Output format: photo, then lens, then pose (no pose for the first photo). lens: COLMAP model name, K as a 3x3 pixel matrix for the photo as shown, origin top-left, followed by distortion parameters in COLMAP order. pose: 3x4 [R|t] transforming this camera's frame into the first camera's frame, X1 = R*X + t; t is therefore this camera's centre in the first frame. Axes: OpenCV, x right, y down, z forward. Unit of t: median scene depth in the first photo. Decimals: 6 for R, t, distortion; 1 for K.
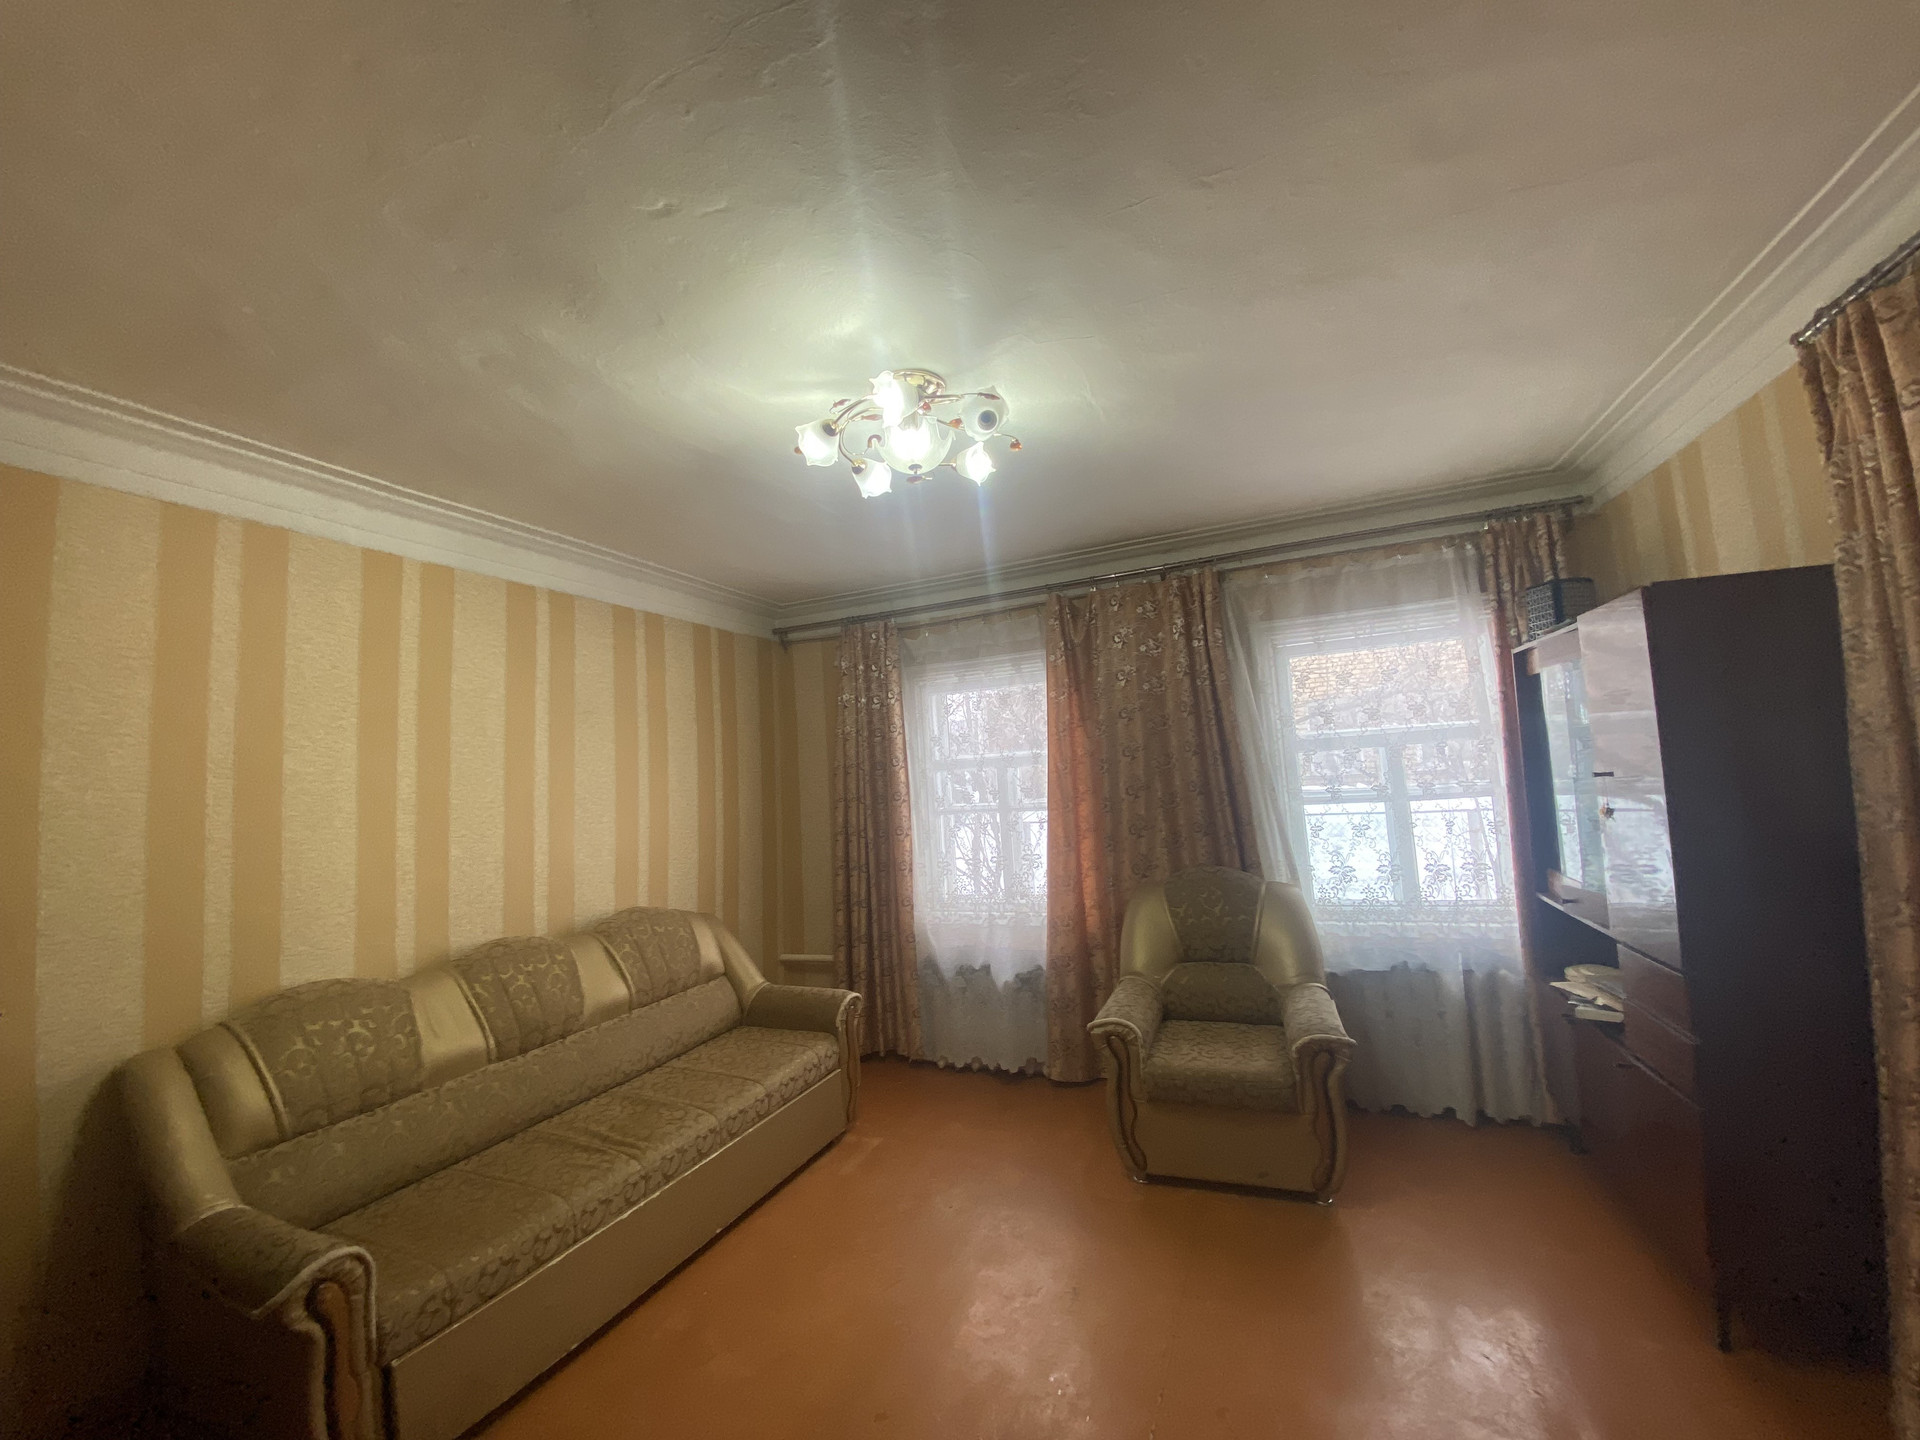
lens RADIAL K [[779.3, 0, 960.0], [0, 779.3, 720.0], [0, 0, 1]] dist [0.000650, 0.000004]
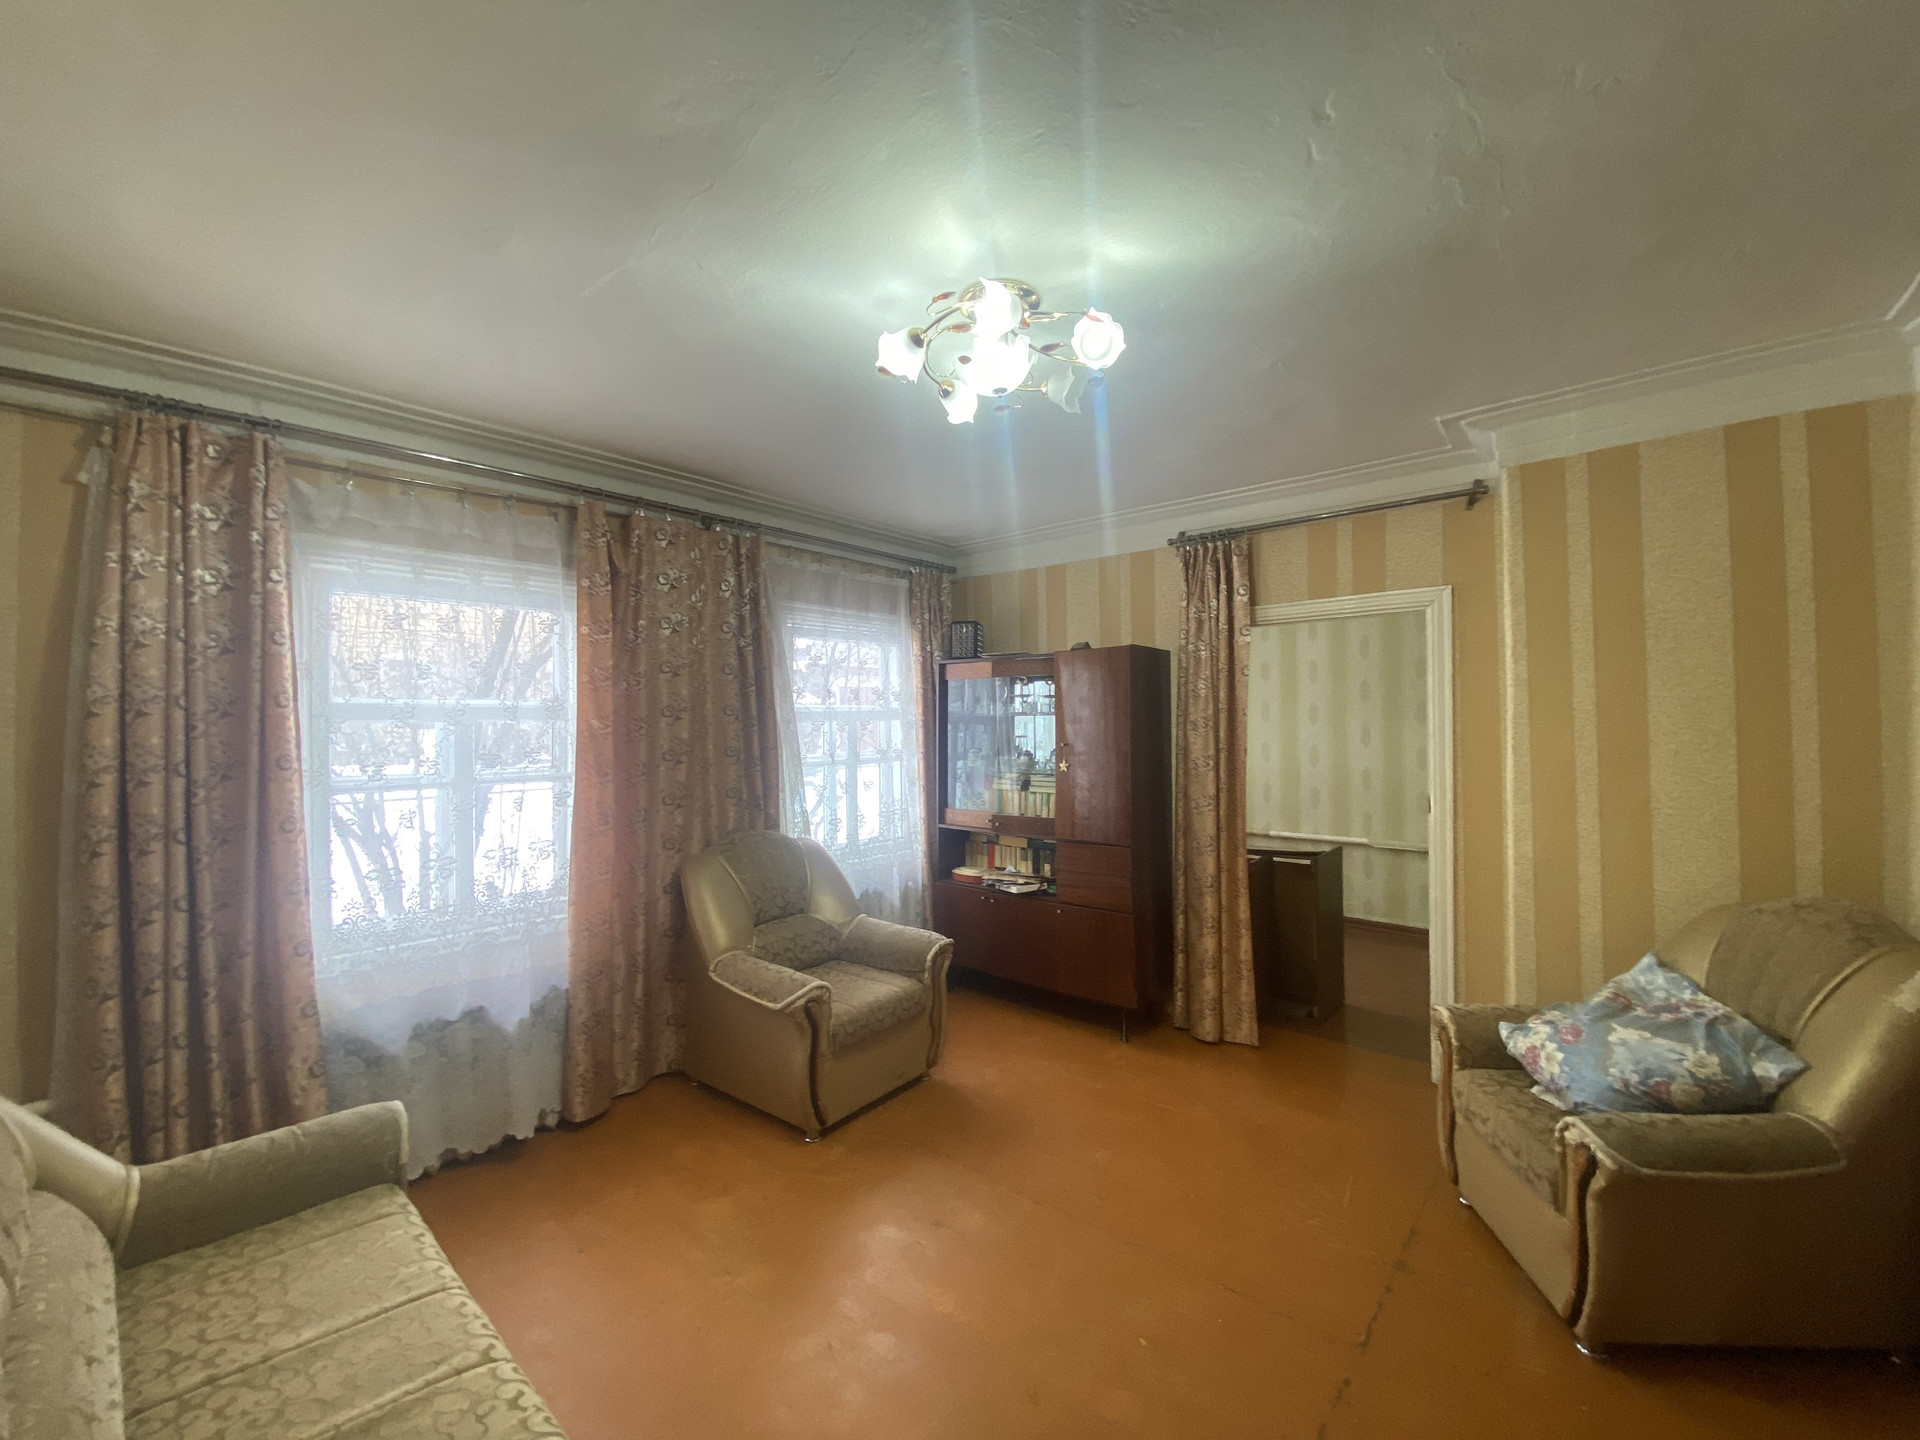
lens RADIAL K [[798.8, 0, 960.2], [0, 798.8, 729.7], [0, 0, 1]] dist [0.001218, -0.019992]
pose [[0.262160, 0.052657, 0.963587, -0.561004], [-0.074114, 0.996660, -0.034300, 0.067493], [-0.962174, -0.062423, 0.265186, 0.446364]]
